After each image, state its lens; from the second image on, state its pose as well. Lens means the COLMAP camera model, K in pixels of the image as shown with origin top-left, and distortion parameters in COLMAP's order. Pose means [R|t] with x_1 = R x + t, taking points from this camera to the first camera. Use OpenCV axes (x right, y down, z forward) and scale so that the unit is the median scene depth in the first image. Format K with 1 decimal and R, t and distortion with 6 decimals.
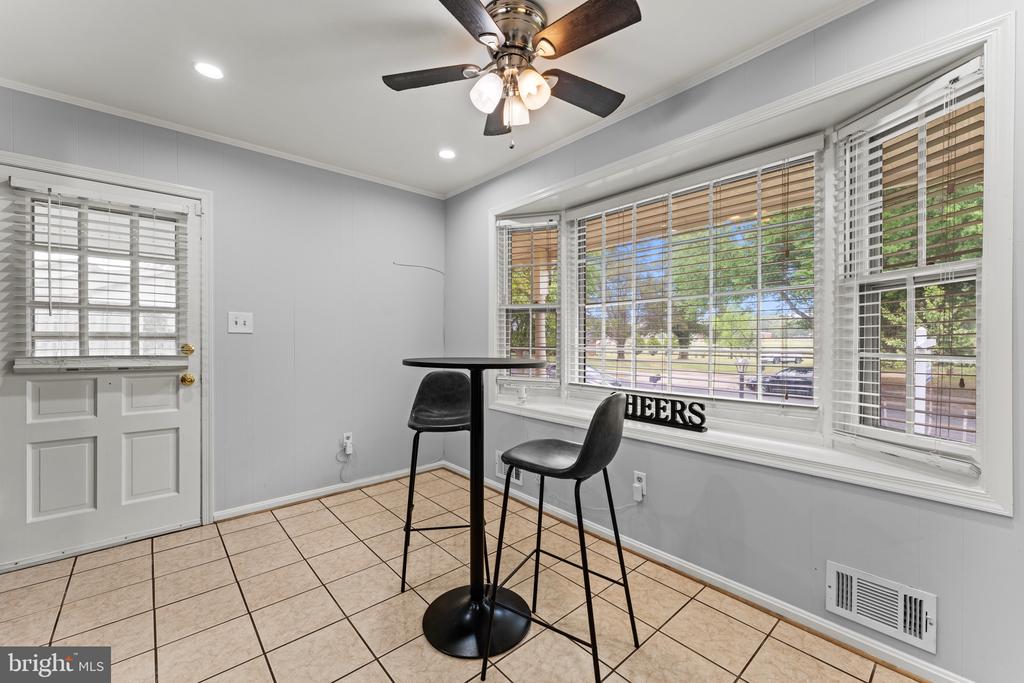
lens RADIAL K [[410.9, 0, 514.8], [0, 410.9, 340.8], [0, 0, 1]] dist [0.001184, -0.000215]
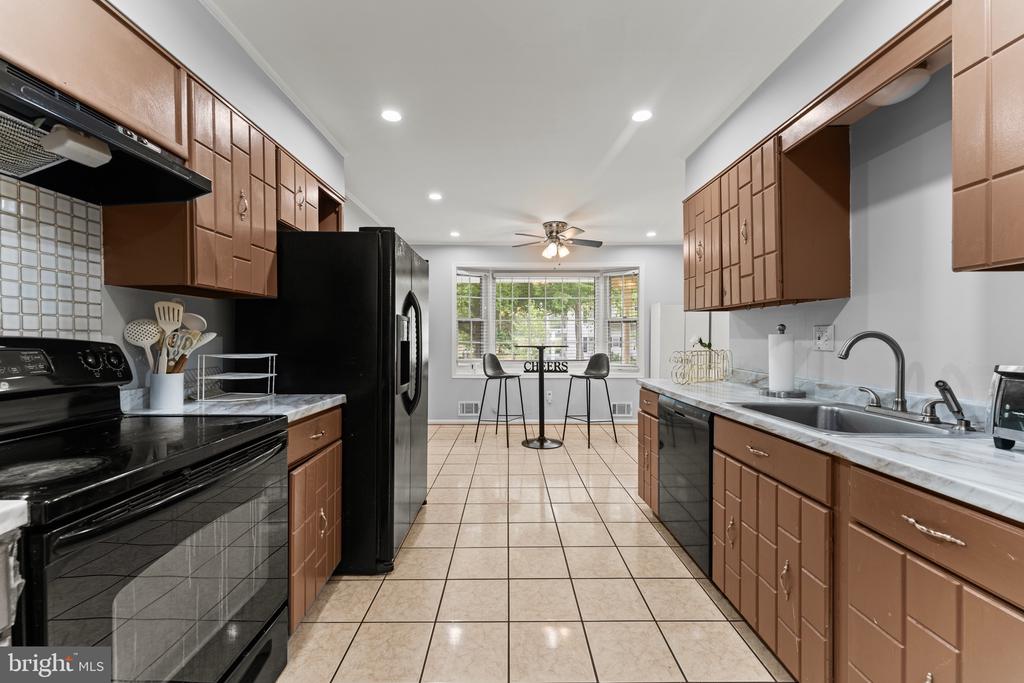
lens RADIAL K [[410.9, 0, 508.8], [0, 410.9, 342.2], [0, 0, 1]] dist [0.001184, -0.000215]
pose [[0.661961, 0.000027, 0.749538, -1.624545], [0.000736, 0.999999, -0.000687, 0.023534], [-0.749538, 0.001006, 0.661961, -0.438192]]
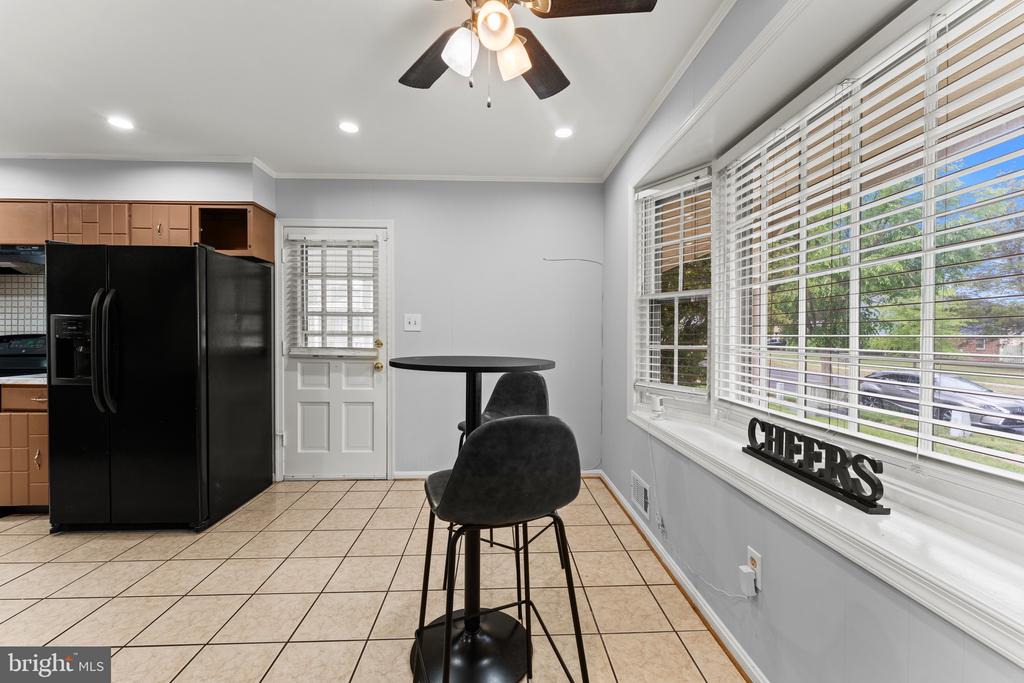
lens RADIAL K [[410.9, 0, 510.4], [0, 410.9, 341.3], [0, 0, 1]] dist [0.001184, -0.000215]
pose [[0.773494, 0.010825, -0.633712, 0.385481], [-0.005448, 0.999931, 0.010431, -0.002925], [0.633781, -0.004615, 0.773499, 0.265338]]
